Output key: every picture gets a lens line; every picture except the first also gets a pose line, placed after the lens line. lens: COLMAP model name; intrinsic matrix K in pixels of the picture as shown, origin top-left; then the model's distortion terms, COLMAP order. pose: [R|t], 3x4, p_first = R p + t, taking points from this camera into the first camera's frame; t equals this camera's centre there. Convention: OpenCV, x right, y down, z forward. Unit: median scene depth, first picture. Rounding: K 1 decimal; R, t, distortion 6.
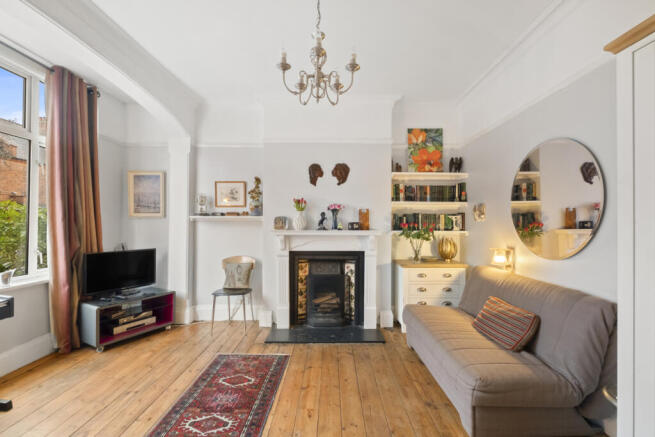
lens RADIAL K [[285.8, 0, 328.4], [0, 285.8, 222.1], [0, 0, 1]] dist [-0.006581, -0.000672]
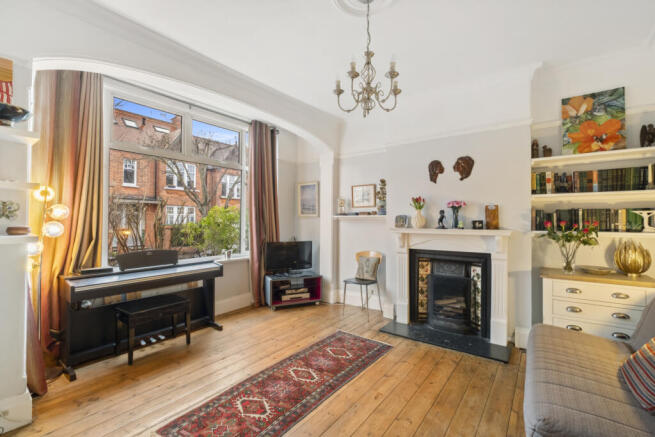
lens RADIAL K [[285.8, 0, 328.3], [0, 285.8, 217.1], [0, 0, 1]] dist [-0.006581, -0.000672]
pose [[0.796129, -0.009568, -0.605052, 0.255829], [0.002235, 0.999915, -0.012872, 0.000447], [0.605123, 0.008896, 0.796082, 0.007031]]
